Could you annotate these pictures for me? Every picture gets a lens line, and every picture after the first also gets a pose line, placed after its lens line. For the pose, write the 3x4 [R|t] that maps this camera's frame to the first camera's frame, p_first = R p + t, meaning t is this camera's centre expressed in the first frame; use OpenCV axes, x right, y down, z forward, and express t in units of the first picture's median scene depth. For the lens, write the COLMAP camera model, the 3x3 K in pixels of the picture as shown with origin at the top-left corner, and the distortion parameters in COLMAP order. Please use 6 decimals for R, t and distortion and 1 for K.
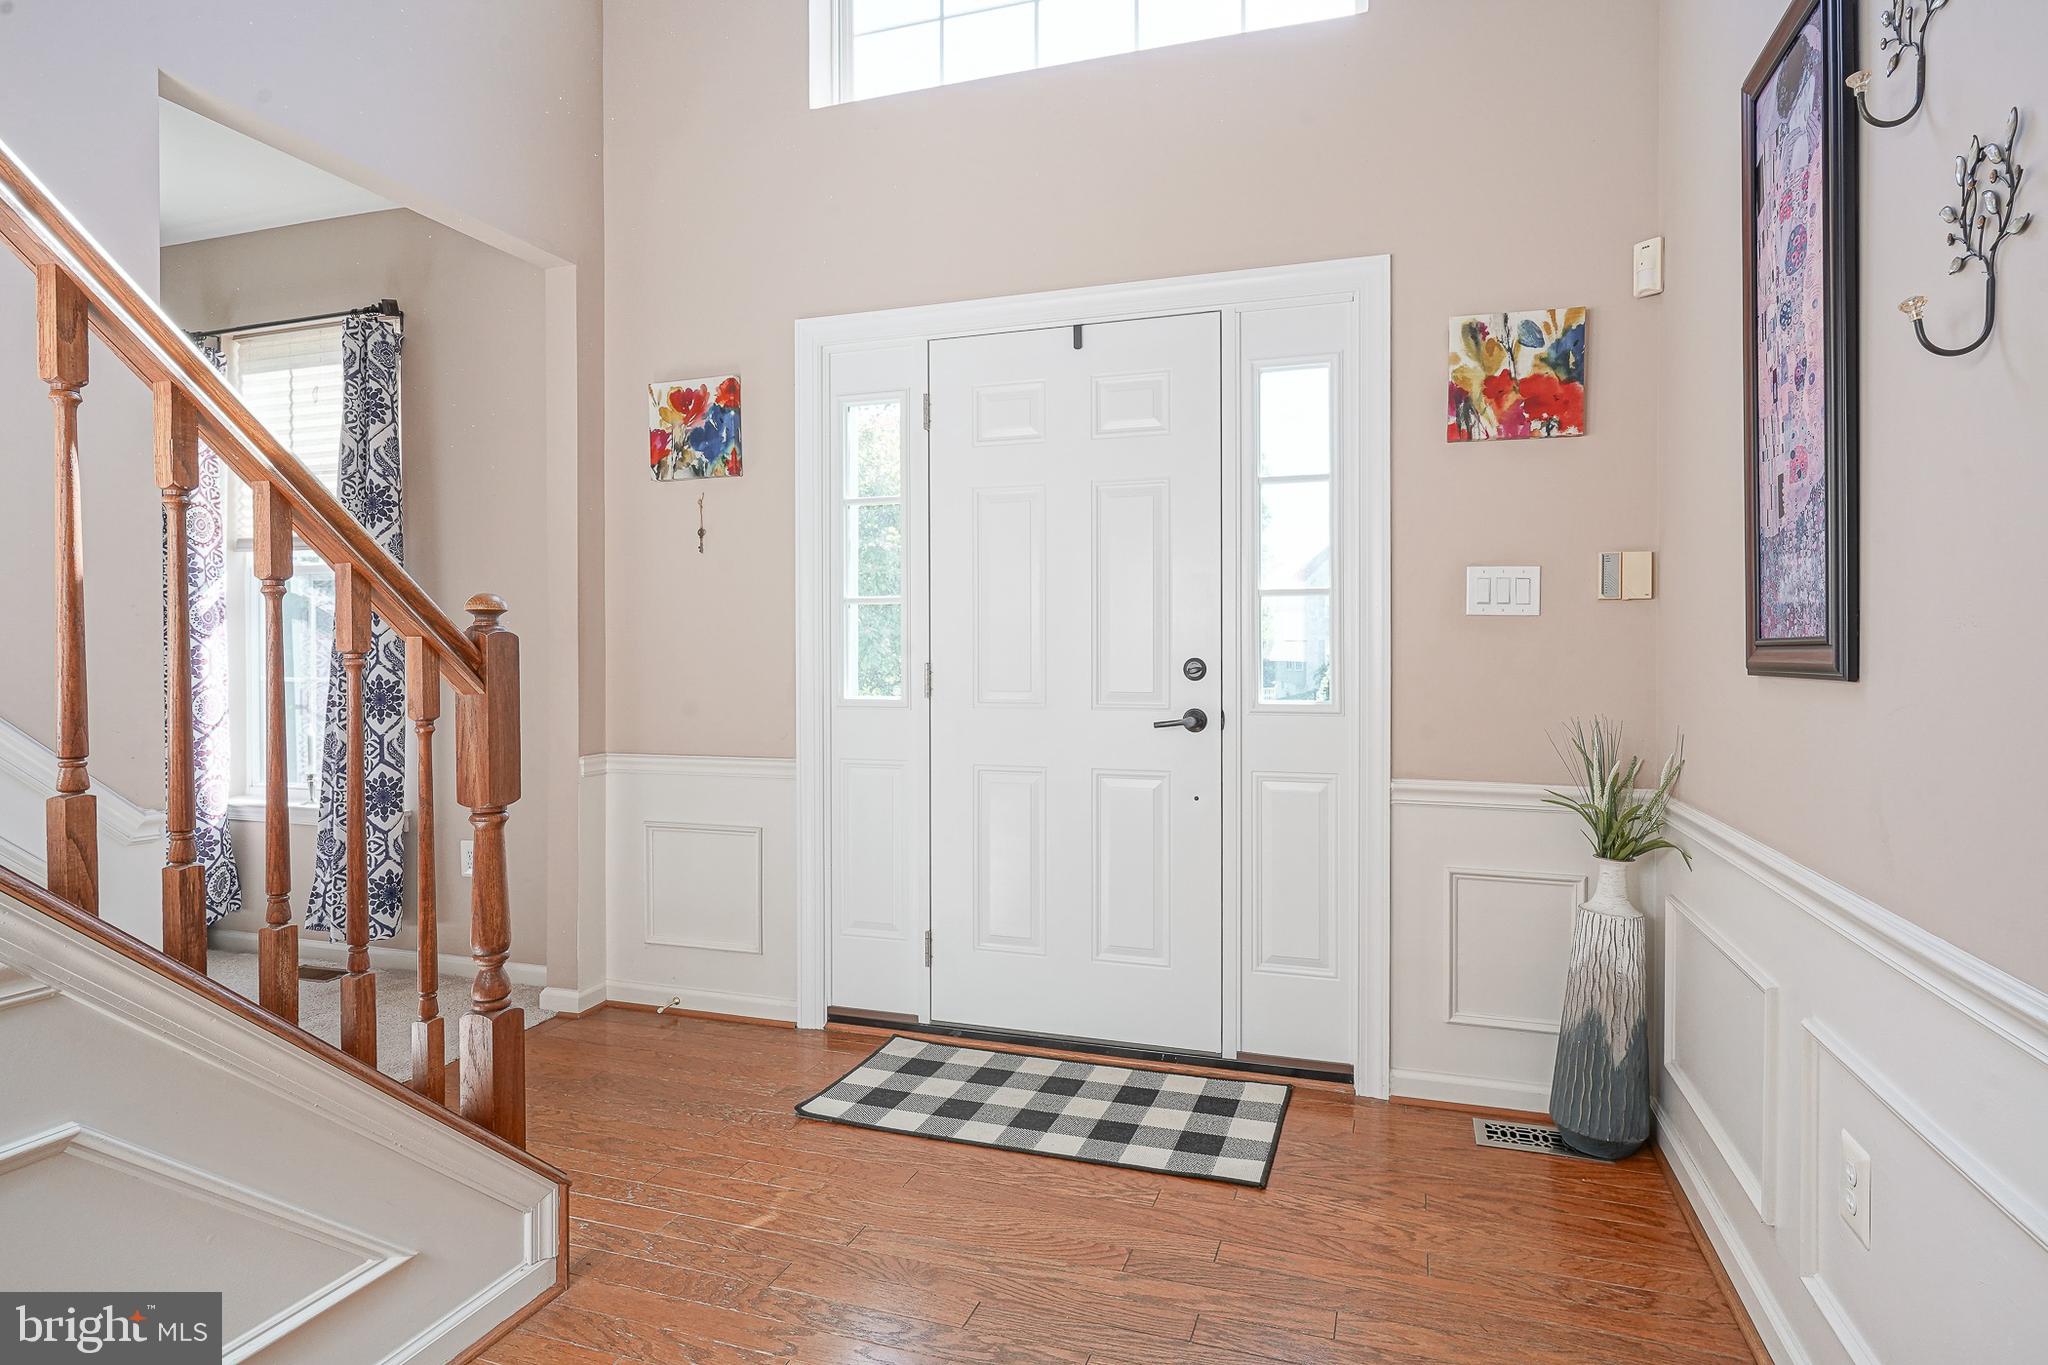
lens RADIAL K [[1018.7, 0, 1088.3], [0, 1018.7, 666.2], [0, 0, 1]] dist [-0.002928, 0.000190]
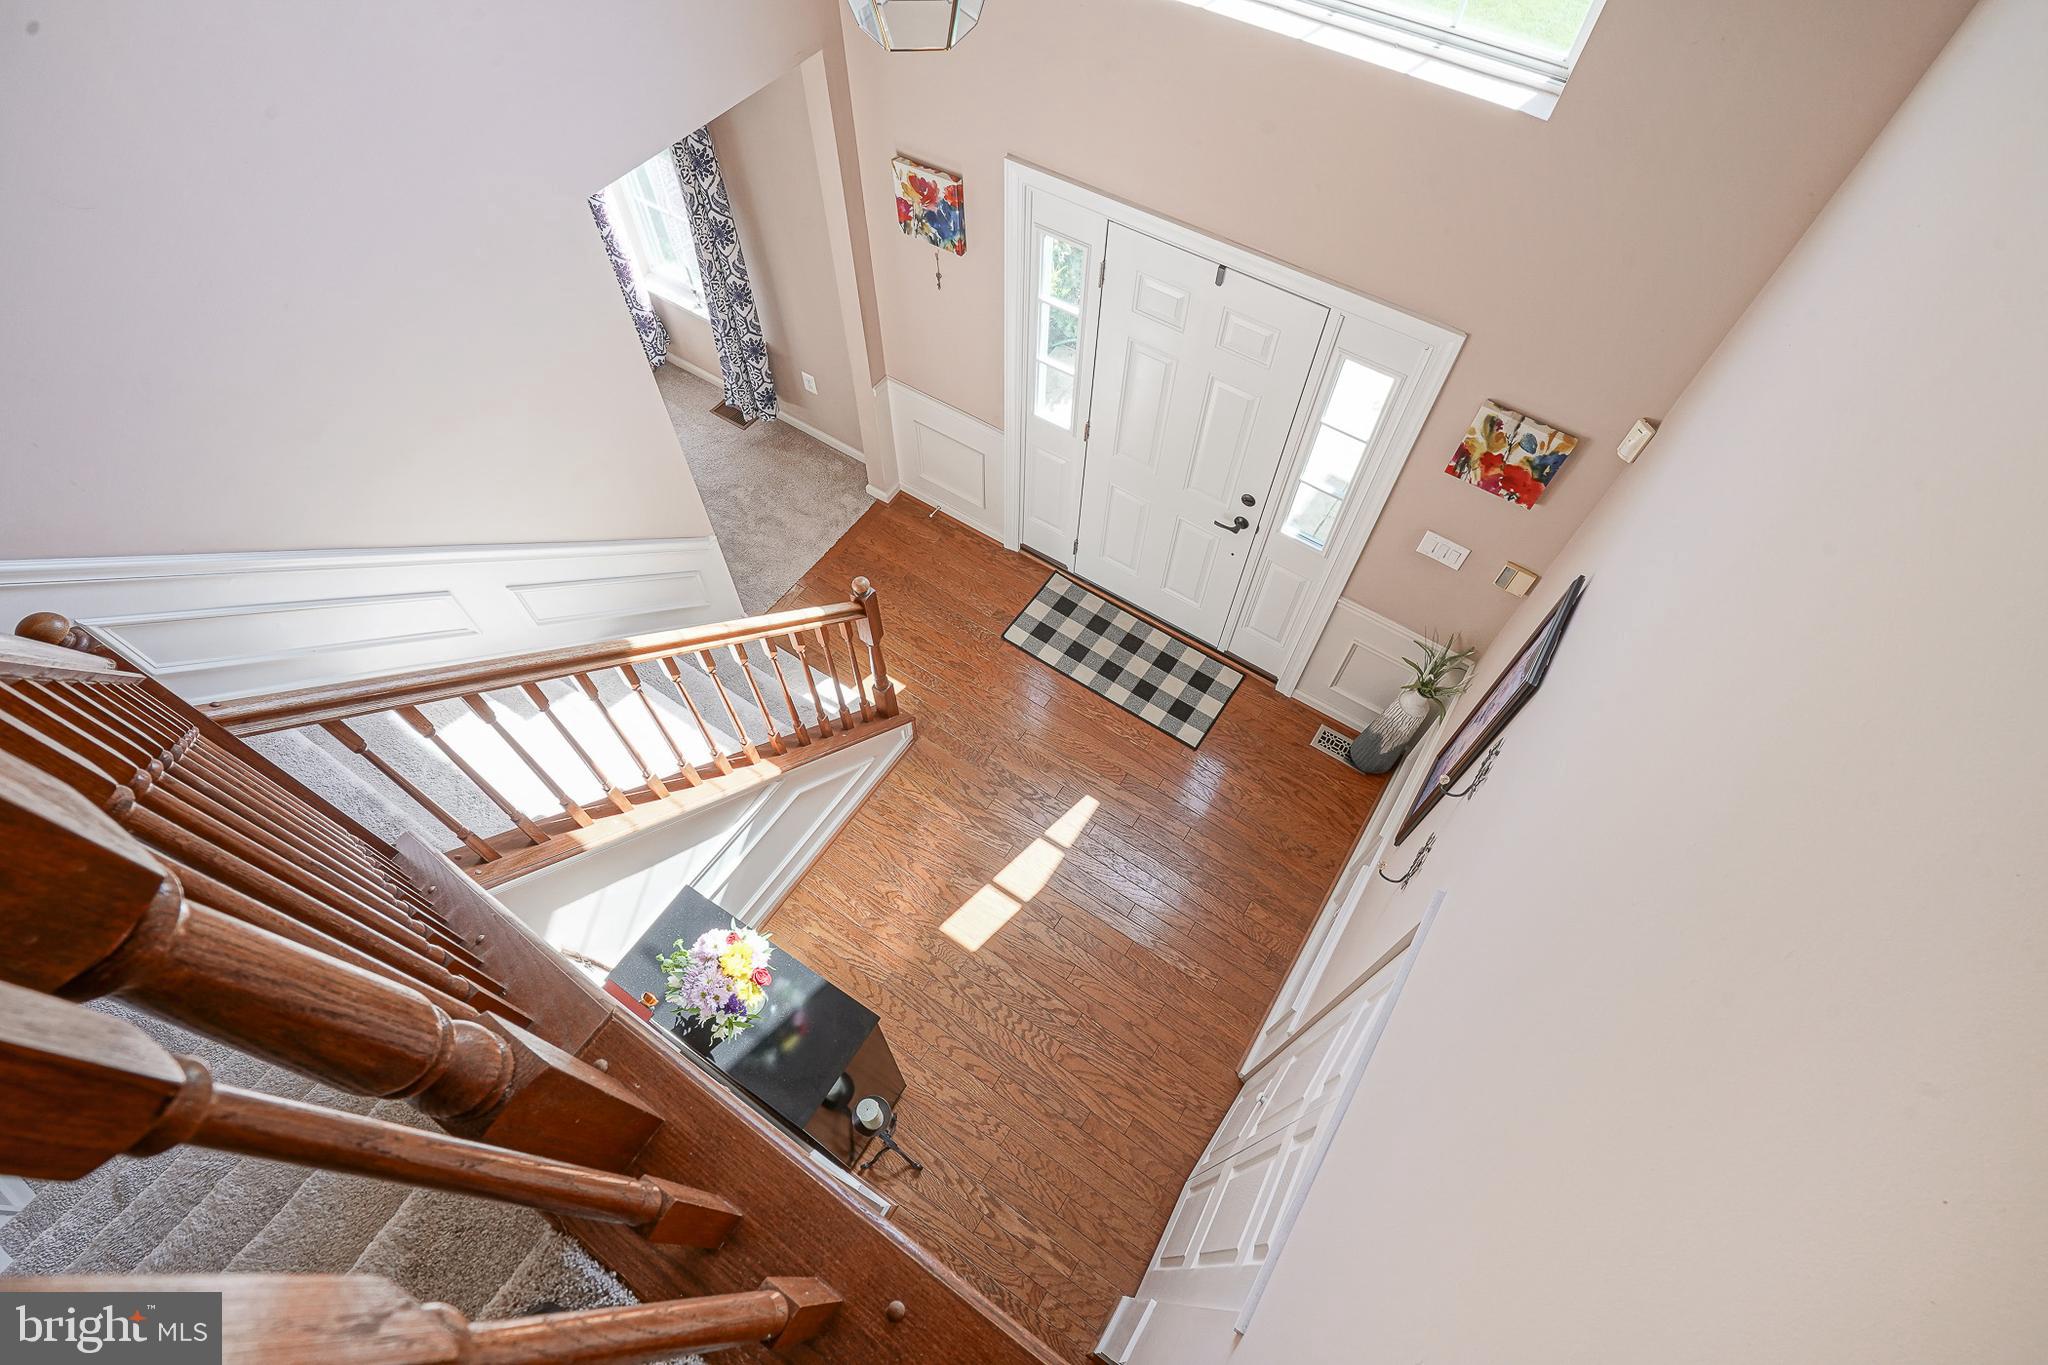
lens RADIAL K [[962.7, 0, 1024.0], [0, 962.7, 682.5], [0, 0, 1]] dist [-0.004022, 0.000189]
pose [[0.958268, 0.251172, -0.136511, 0.041935], [-0.020099, 0.535540, 0.844271, -0.964274], [0.285164, -0.806294, 0.518239, -0.071947]]
